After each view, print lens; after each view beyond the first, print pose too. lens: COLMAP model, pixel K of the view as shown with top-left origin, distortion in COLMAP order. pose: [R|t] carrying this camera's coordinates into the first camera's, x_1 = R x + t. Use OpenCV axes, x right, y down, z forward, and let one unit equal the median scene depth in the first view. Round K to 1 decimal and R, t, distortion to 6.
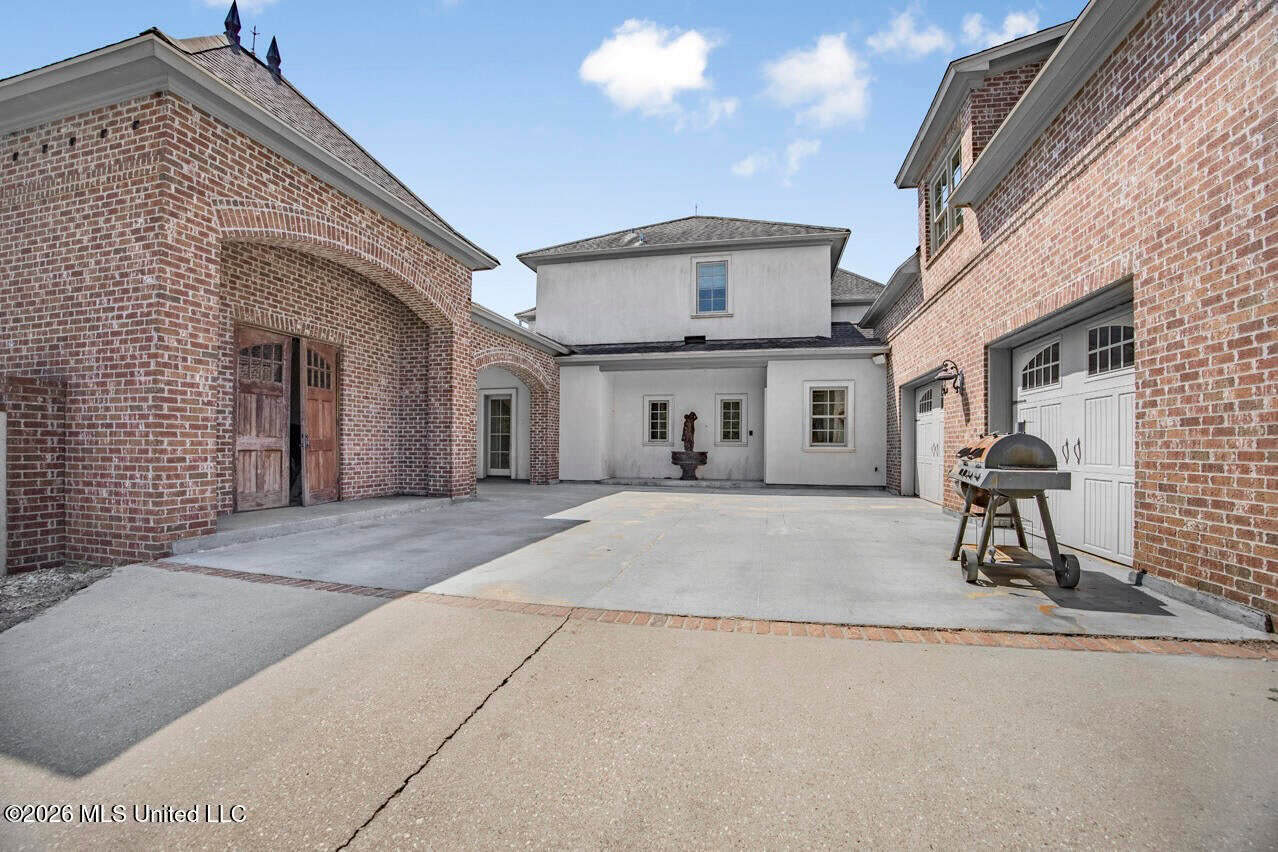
lens RADIAL K [[551.5, 0, 639.0], [0, 551.5, 426.0], [0, 0, 1]] dist [-0.046172, 0.000043]
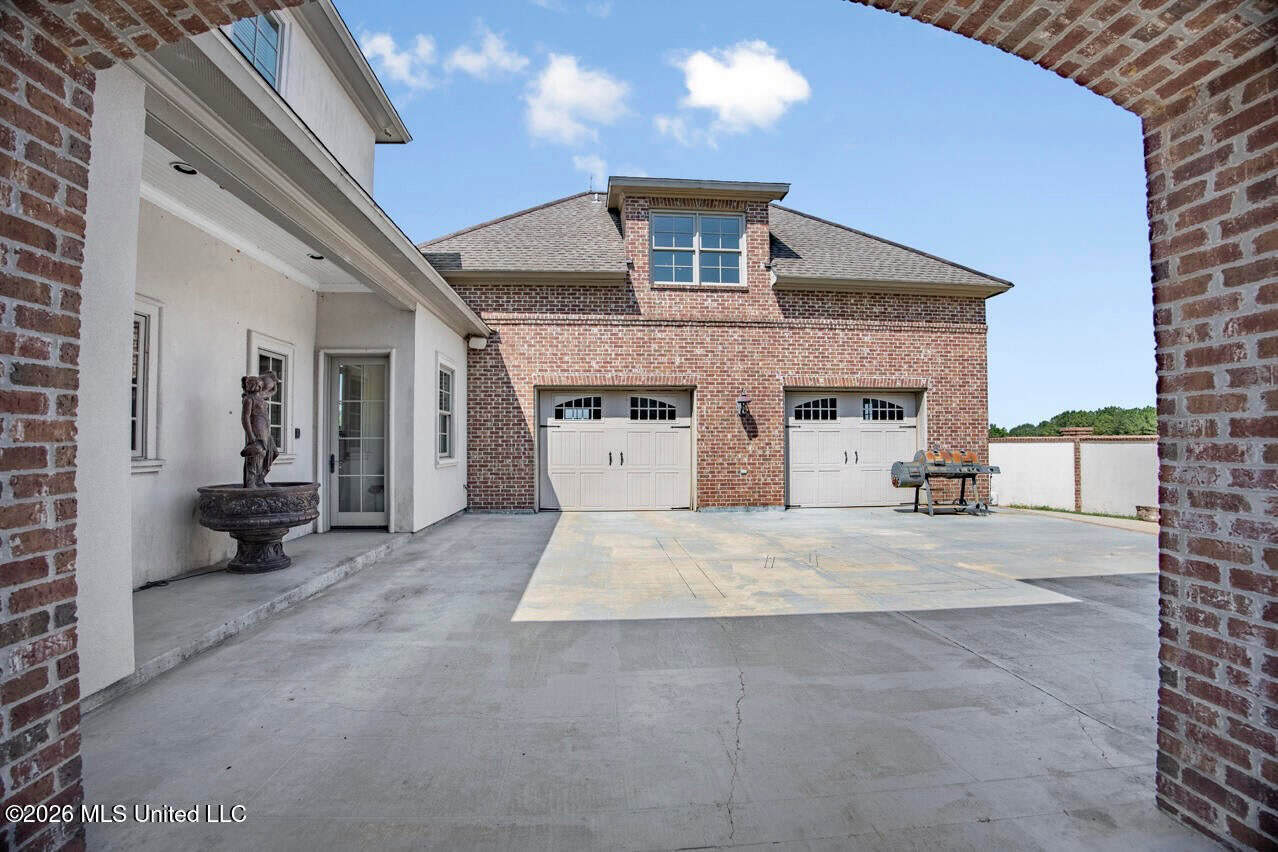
lens RADIAL K [[551.5, 0, 639.0], [0, 551.5, 426.0], [0, 0, 1]] dist [-0.046172, 0.000043]
pose [[-0.309800, 0.014249, 0.950695, -0.820039], [-0.039155, 0.998848, -0.027730, 0.019726], [-0.949995, -0.045815, -0.308886, 2.225403]]
